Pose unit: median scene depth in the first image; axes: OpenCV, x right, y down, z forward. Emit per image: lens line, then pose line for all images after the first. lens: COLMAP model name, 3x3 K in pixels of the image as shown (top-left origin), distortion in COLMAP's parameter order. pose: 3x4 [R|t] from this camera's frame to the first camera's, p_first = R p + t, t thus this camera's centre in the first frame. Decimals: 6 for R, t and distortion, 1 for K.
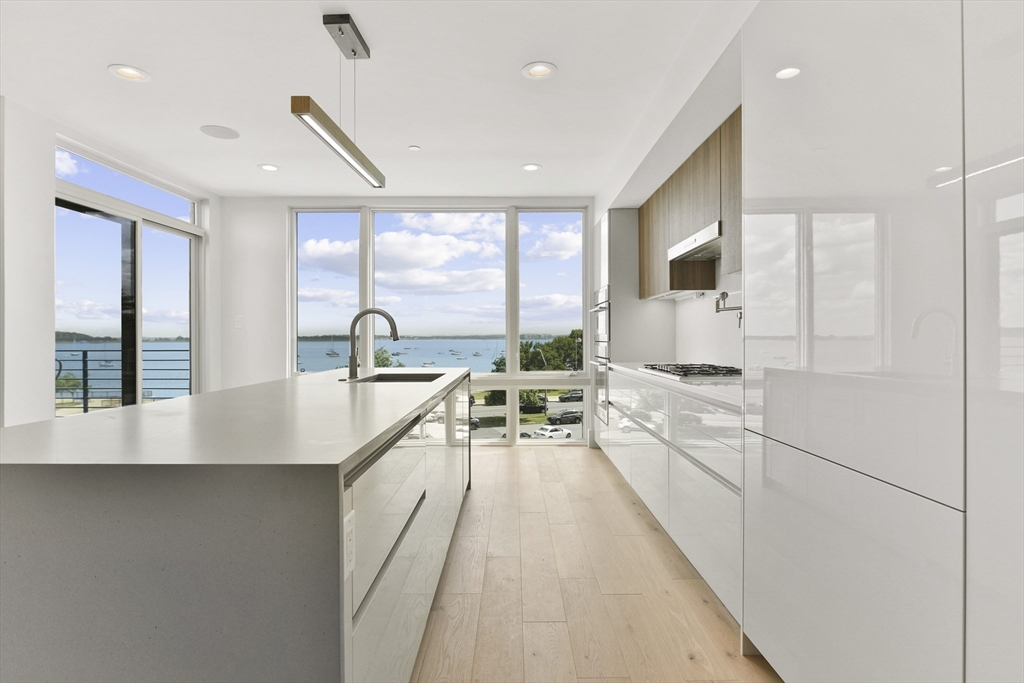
lens RADIAL K [[526.1, 0, 513.4], [0, 526.1, 339.1], [0, 0, 1]] dist [-0.001116, -0.001636]
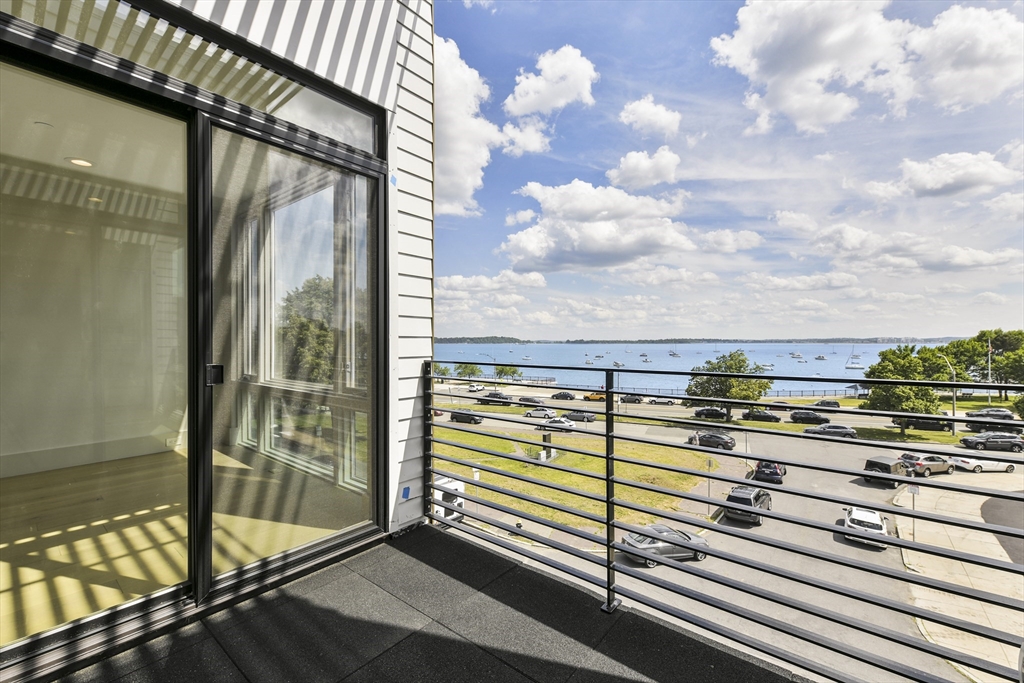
lens RADIAL K [[419.6, 0, 513.7], [0, 419.6, 344.3], [0, 0, 1]] dist [-0.000975, -0.000618]
pose [[0.766919, 0.004322, -0.641730, -0.648922], [-0.001534, 0.999987, 0.004902, -0.000196], [0.641742, -0.002775, 0.766915, 0.681845]]
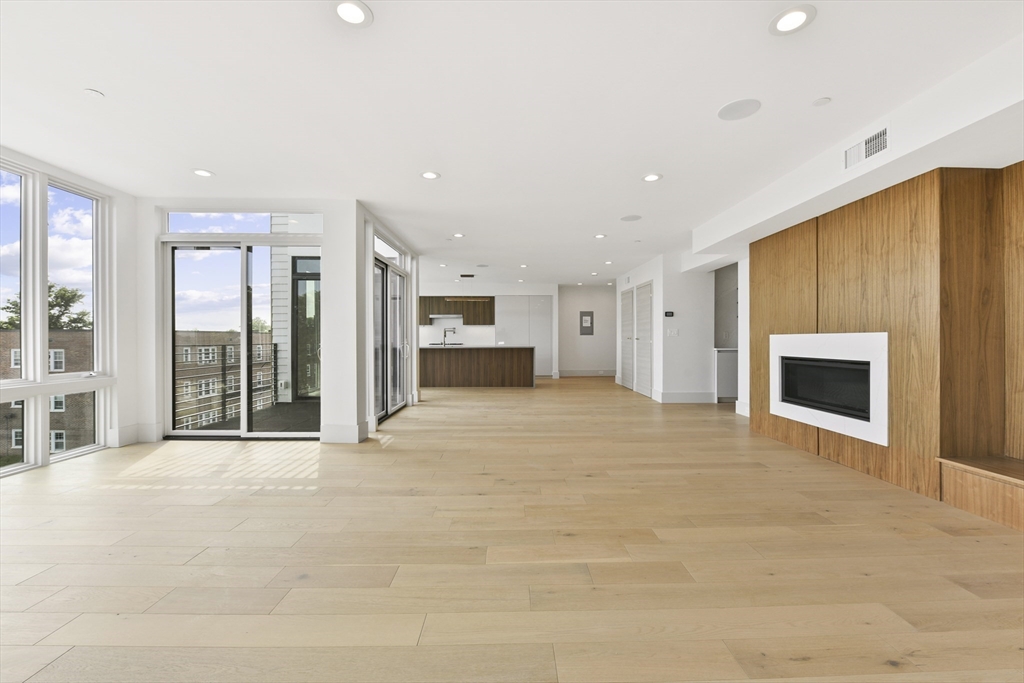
lens RADIAL K [[413.0, 0, 511.9], [0, 413.0, 337.6], [0, 0, 1]] dist [-0.009077, -0.001542]
pose [[-0.005605, 0.004391, 0.999975, -1.850611], [0.003904, 0.999983, -0.004369, 0.010204], [-0.999977, 0.003880, -0.005622, 0.266569]]
